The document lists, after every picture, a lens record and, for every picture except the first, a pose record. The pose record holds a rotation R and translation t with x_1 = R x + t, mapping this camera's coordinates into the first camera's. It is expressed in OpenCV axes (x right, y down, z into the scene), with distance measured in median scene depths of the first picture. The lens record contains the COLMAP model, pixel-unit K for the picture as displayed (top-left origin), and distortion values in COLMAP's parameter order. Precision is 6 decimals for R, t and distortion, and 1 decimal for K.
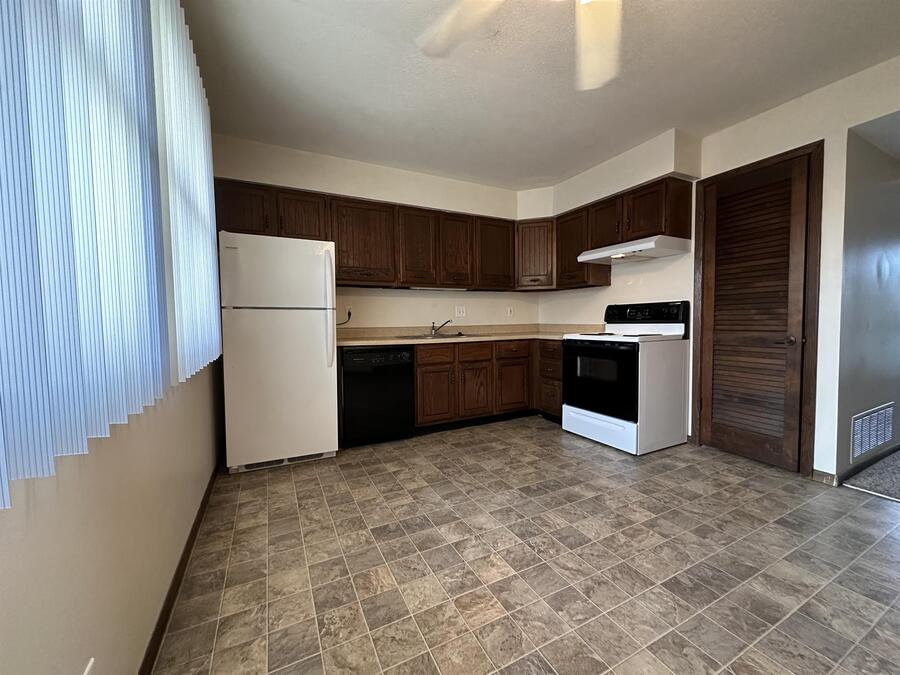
lens RADIAL K [[358.3, 0, 453.1], [0, 358.3, 339.3], [0, 0, 1]] dist [-0.000871, 0.000559]
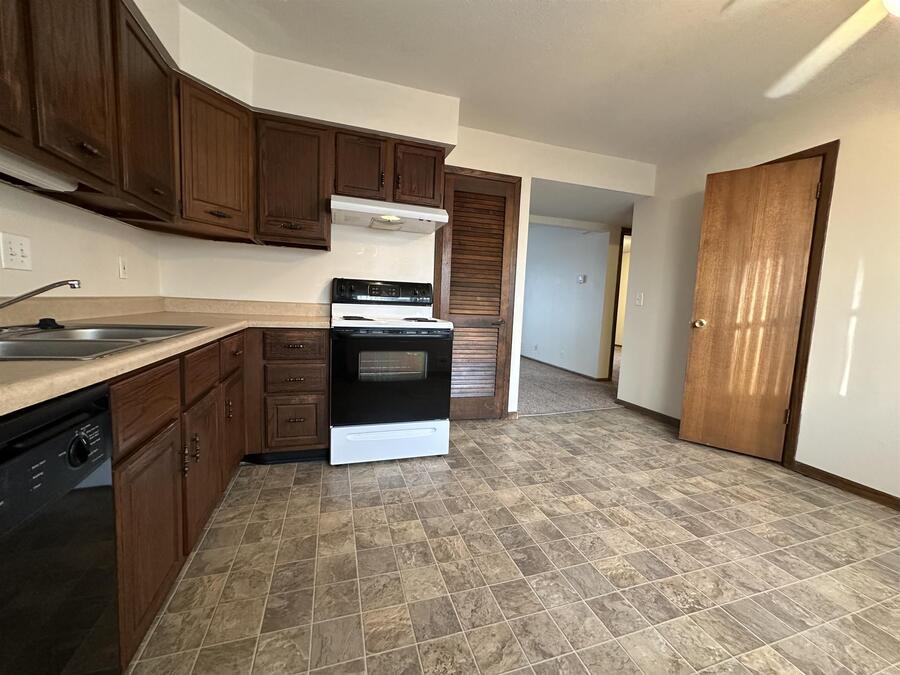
lens RADIAL K [[358.3, 0, 443.2], [0, 358.3, 338.3], [0, 0, 1]] dist [-0.000871, 0.000559]
pose [[0.162208, -0.075627, 0.983854, -0.330544], [0.007558, 0.997125, 0.075401, -0.031342], [-0.986728, -0.004794, 0.162313, 0.815243]]
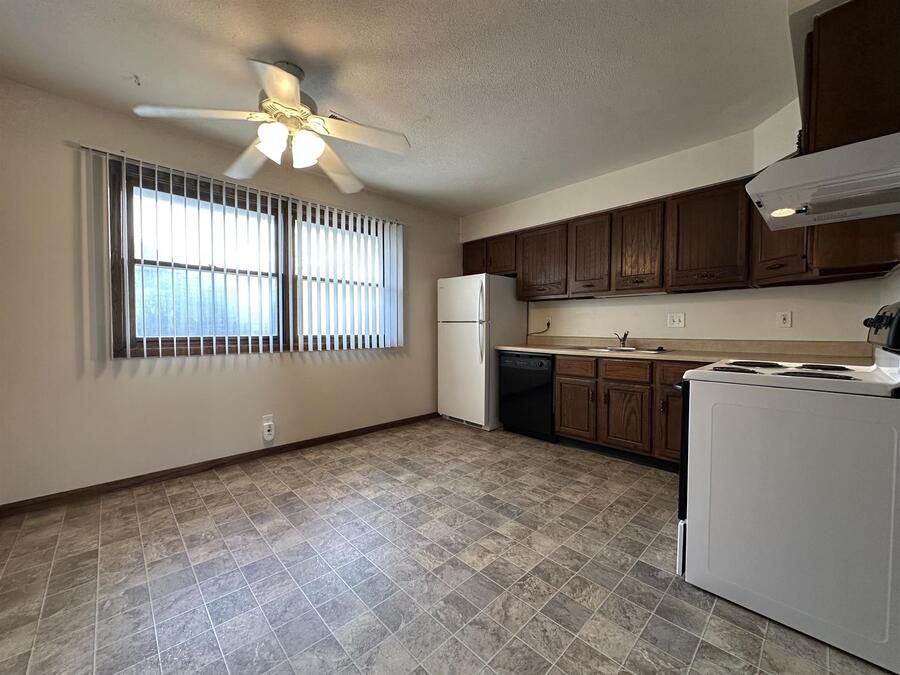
lens RADIAL K [[358.3, 0, 443.3], [0, 358.3, 333.2], [0, 0, 1]] dist [-0.000871, 0.000559]
pose [[0.278018, 0.024056, -0.960275, 0.881435], [-0.059297, 0.998210, 0.007839, -0.037559], [0.958744, 0.054762, 0.278946, 0.439571]]
